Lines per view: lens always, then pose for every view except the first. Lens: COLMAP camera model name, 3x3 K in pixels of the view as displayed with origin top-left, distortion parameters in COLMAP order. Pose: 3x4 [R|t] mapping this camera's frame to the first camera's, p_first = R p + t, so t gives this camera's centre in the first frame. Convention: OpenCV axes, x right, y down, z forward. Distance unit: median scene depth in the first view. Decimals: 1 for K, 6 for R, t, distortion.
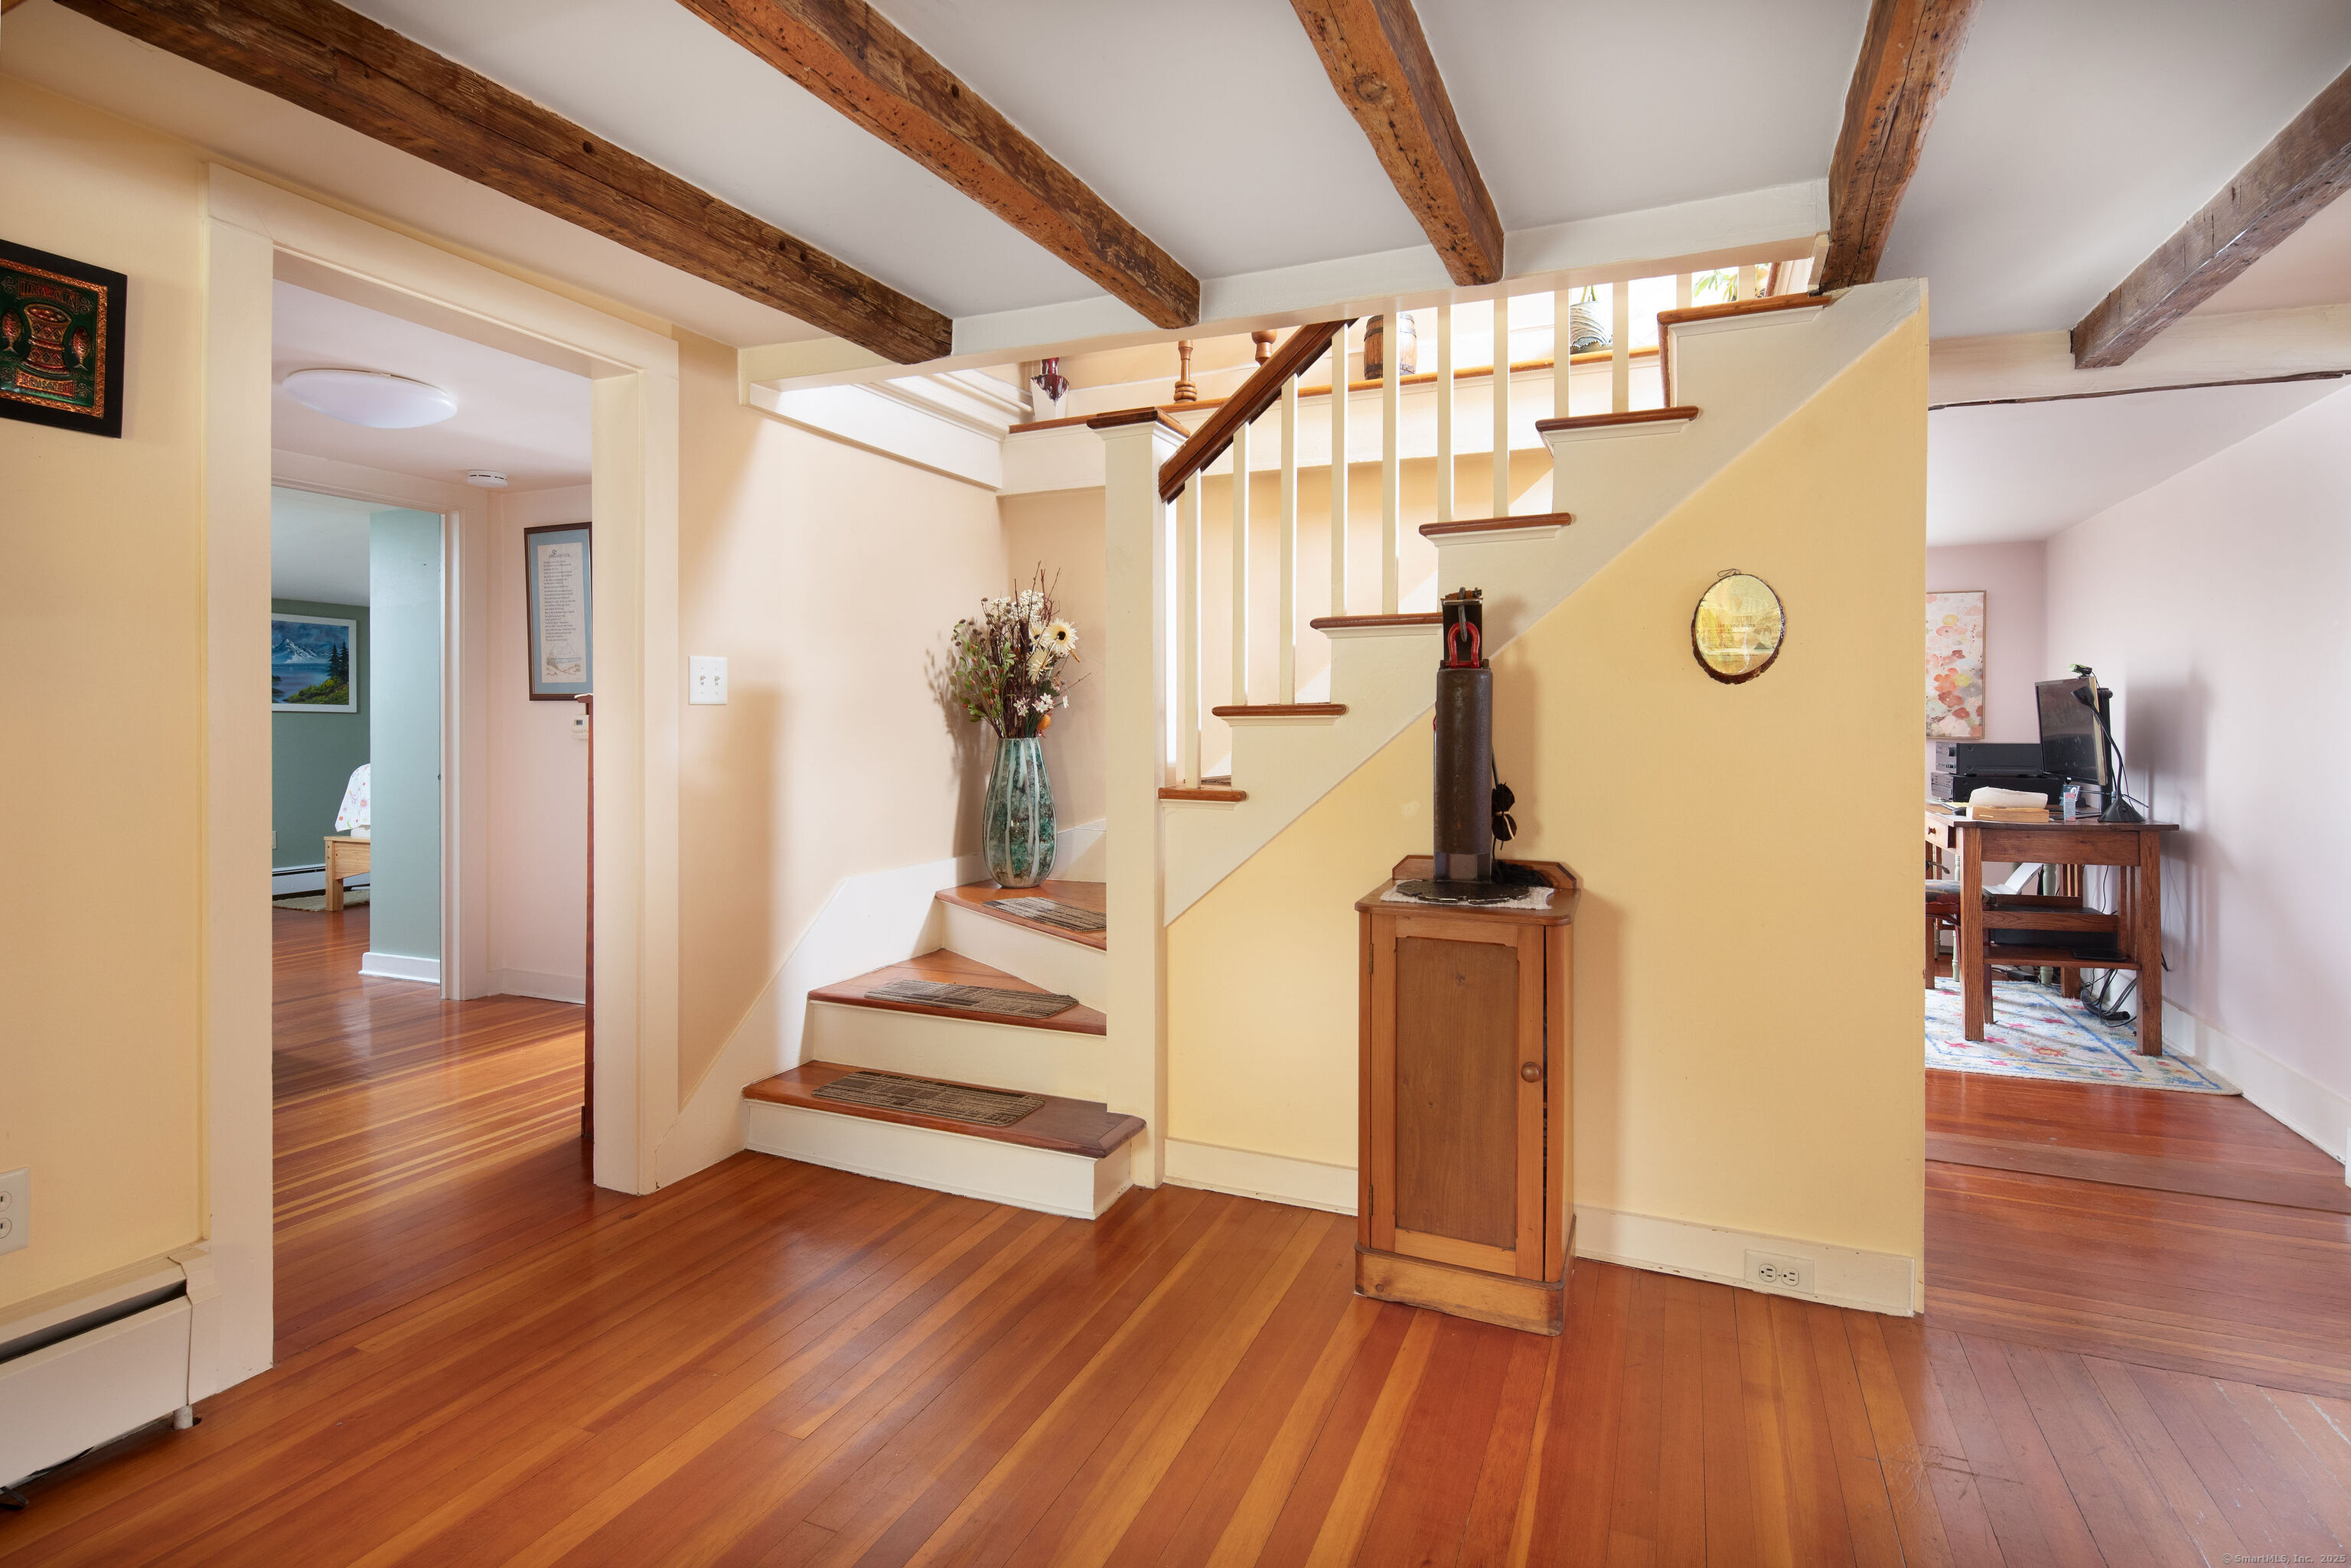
lens RADIAL K [[1128.8, 0, 1175.5], [0, 1128.8, 784.0], [0, 0, 1]] dist [0.002509, 0.000069]
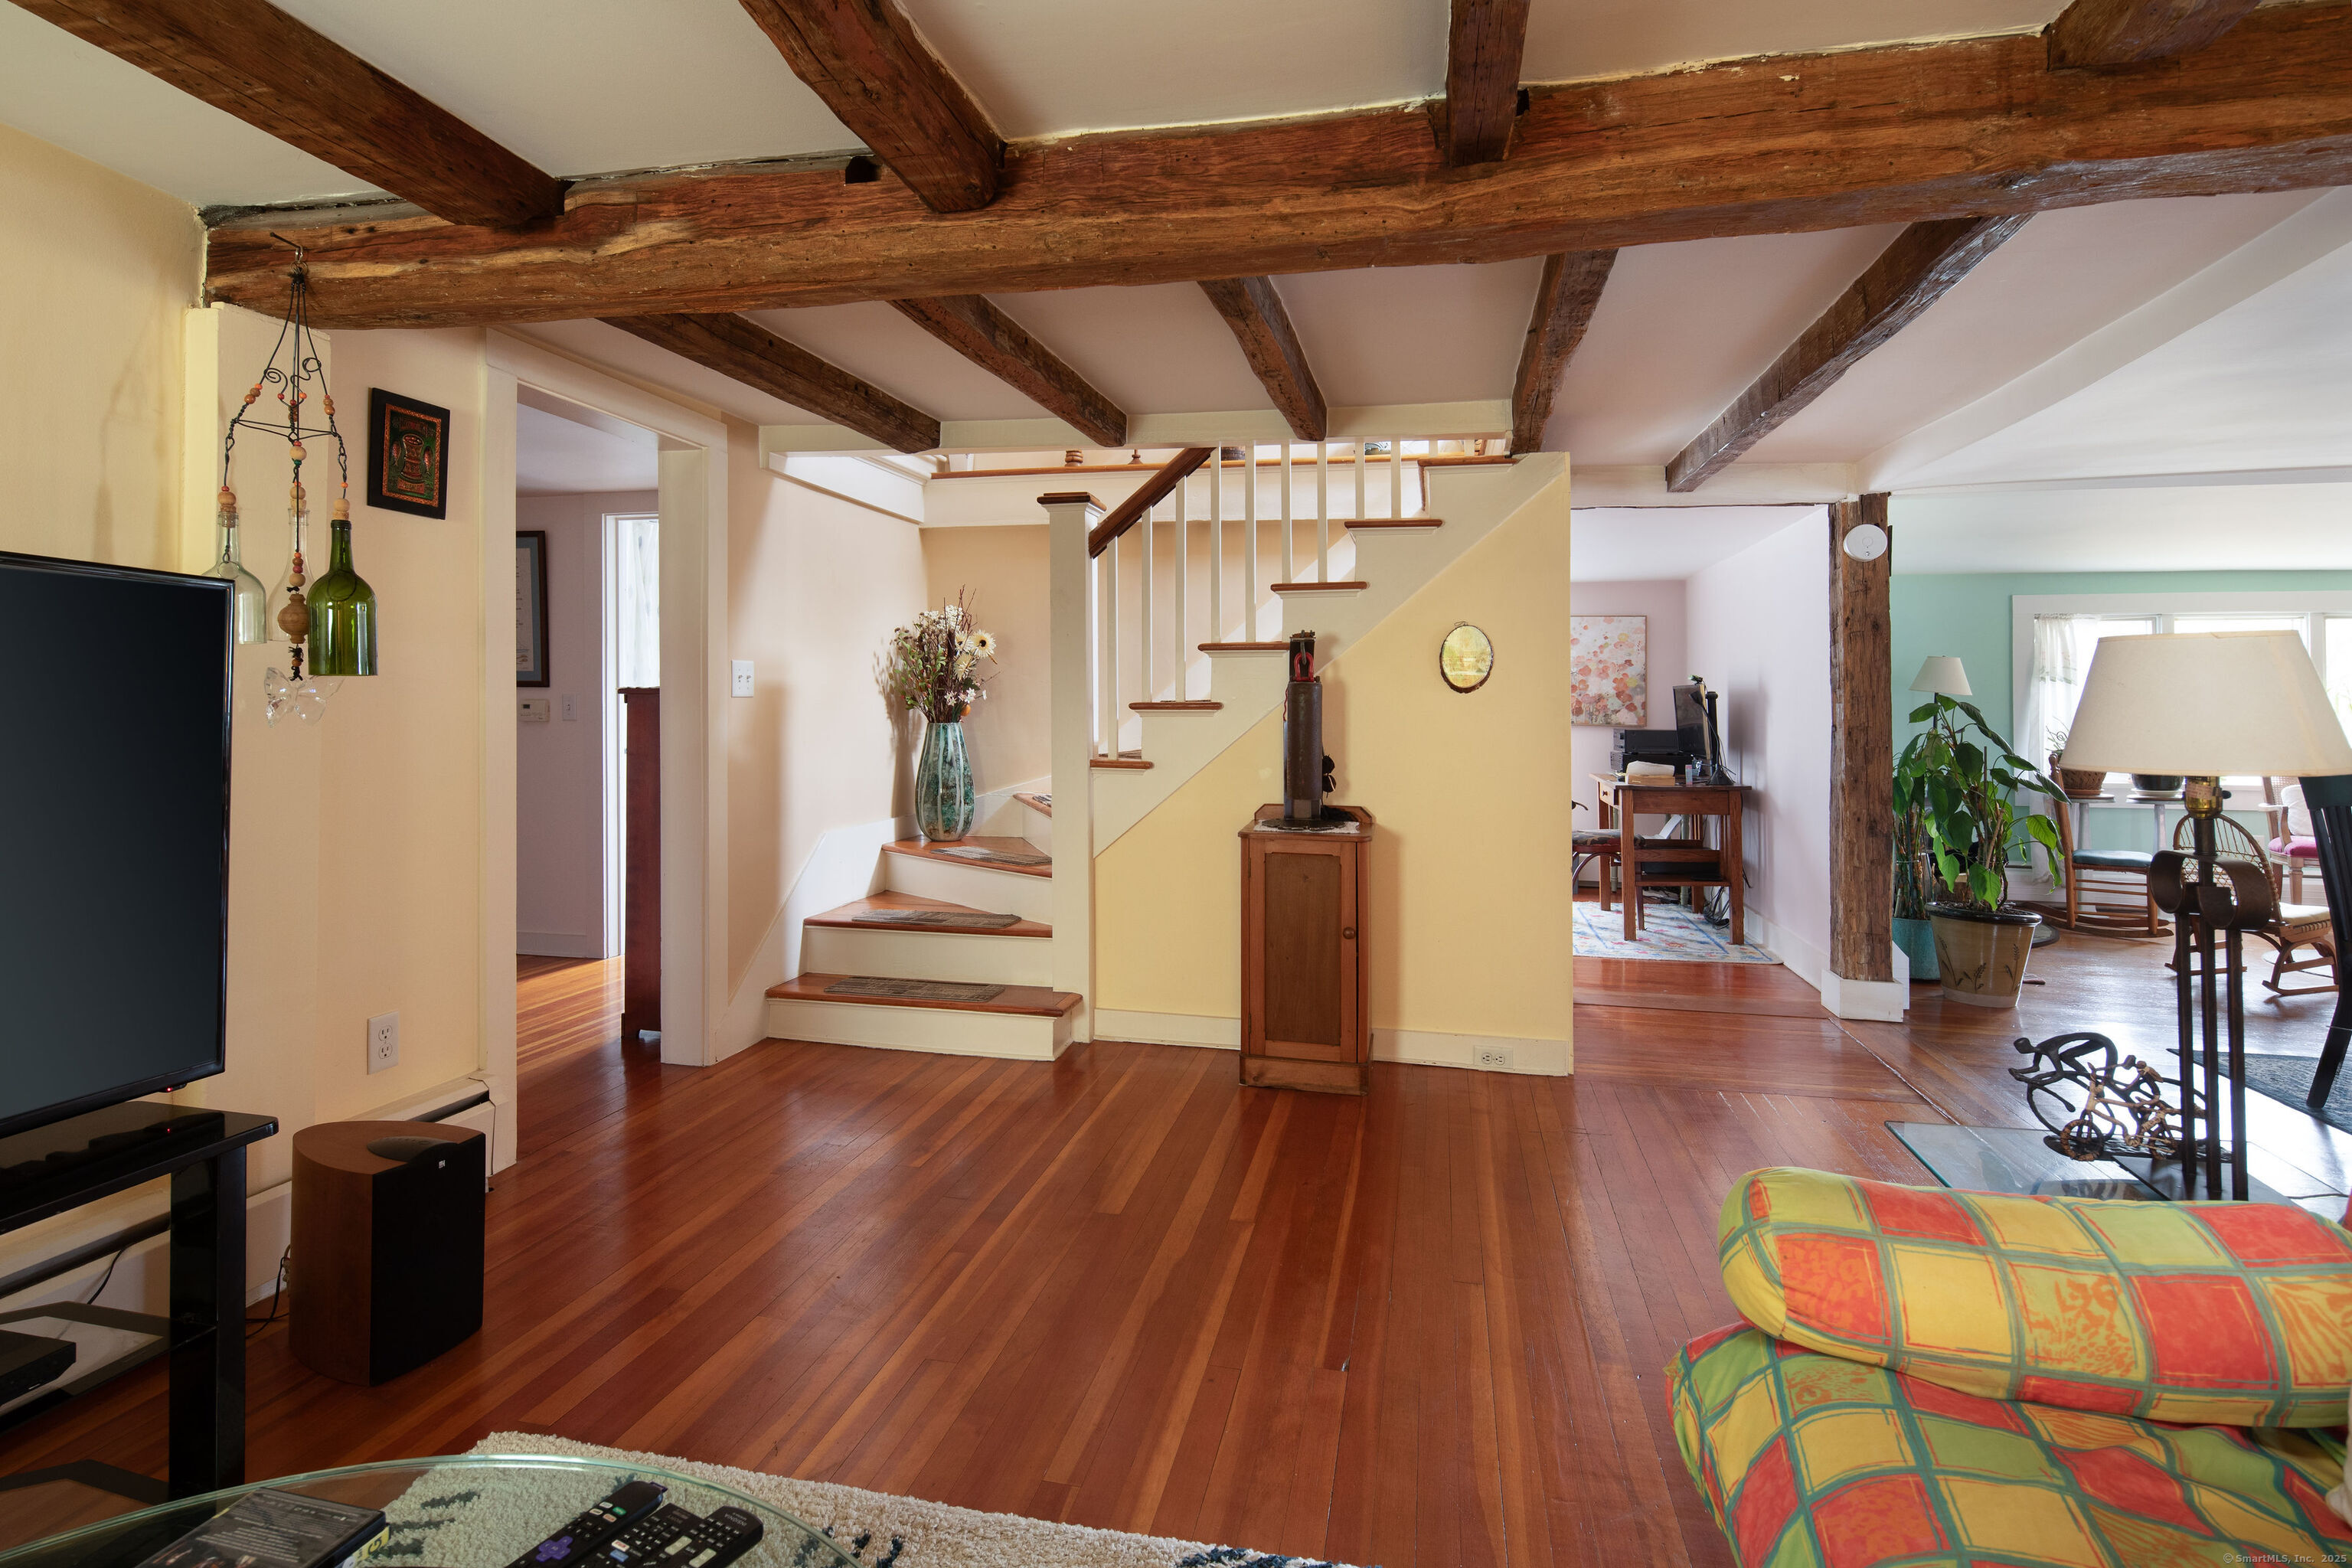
lens RADIAL K [[1157.0, 0, 1187.1], [0, 1157.0, 733.6], [0, 0, 1]] dist [0.003035, 0.000404]
pose [[0.978327, 0.003463, 0.207036, -0.198708], [0.002601, 0.999576, -0.029009, 0.013368], [-0.207049, 0.028918, 0.977903, -0.451022]]
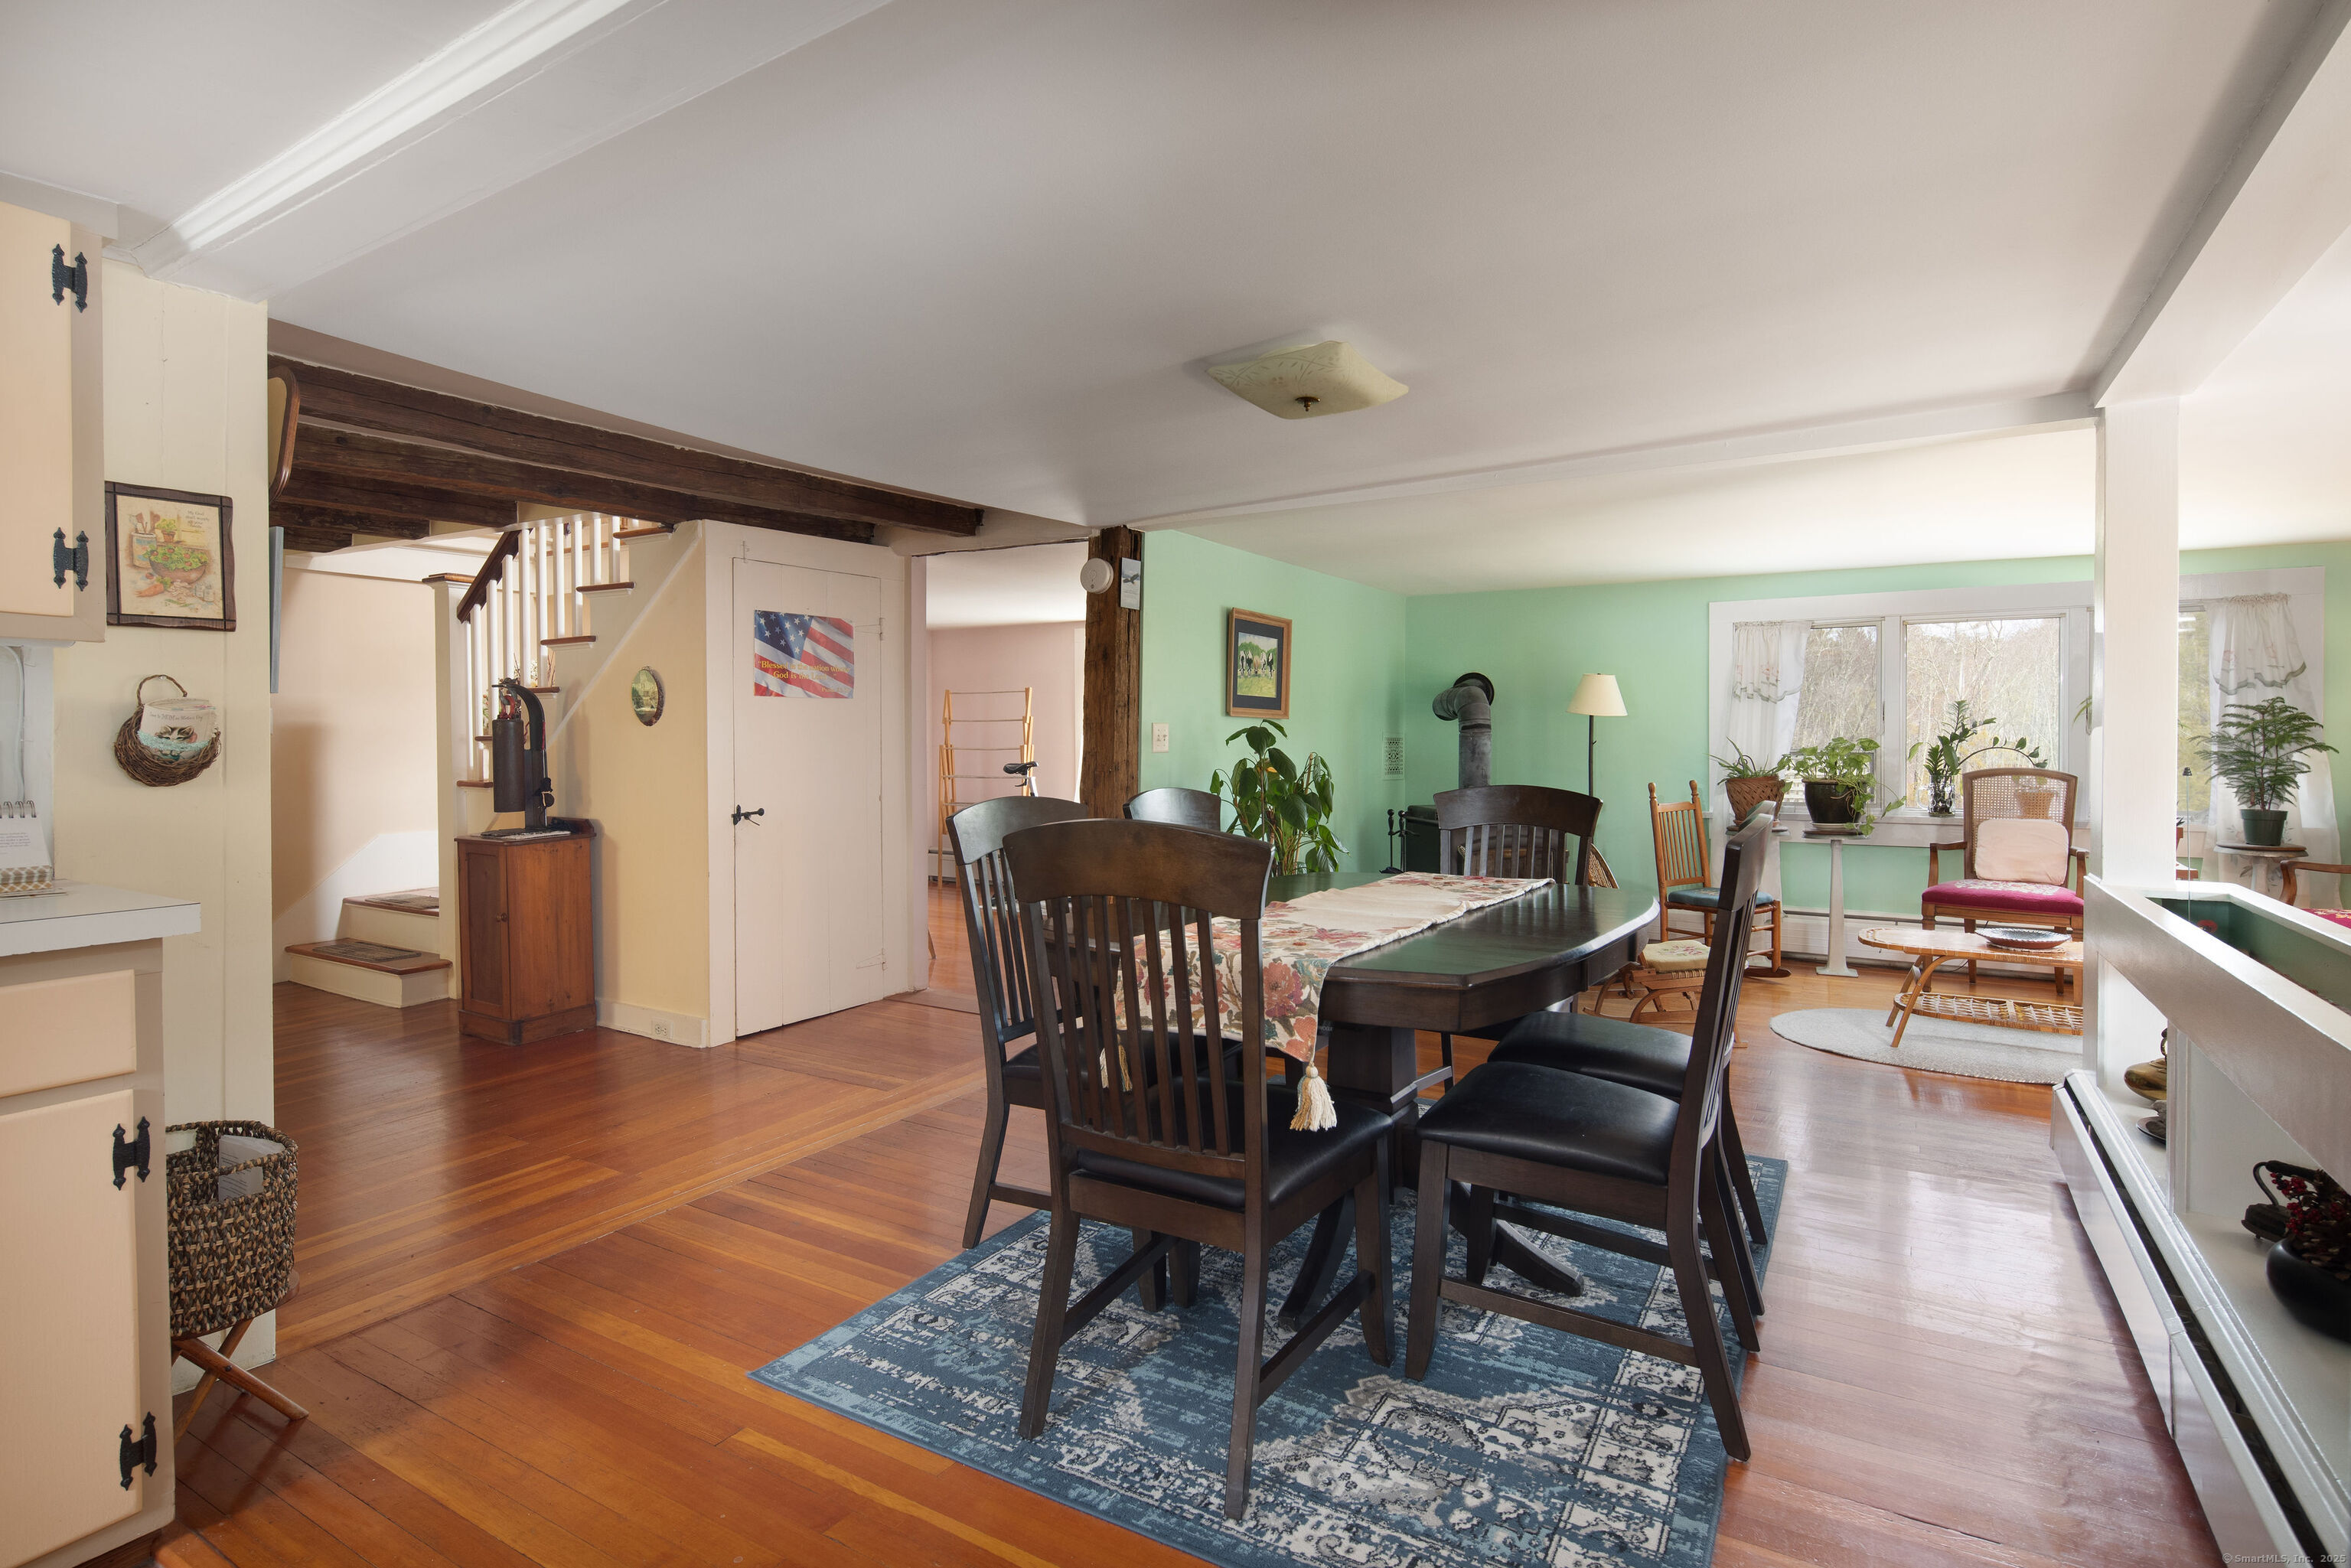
lens RADIAL K [[1156.5, 0, 1186.6], [0, 1156.5, 733.6], [0, 0, 1]] dist [0.003035, 0.000404]
pose [[0.993375, 0.000830, -0.114915, 1.379306], [-0.006652, 0.998713, -0.050288, 0.017608], [0.114726, 0.050719, 0.992102, -0.739615]]
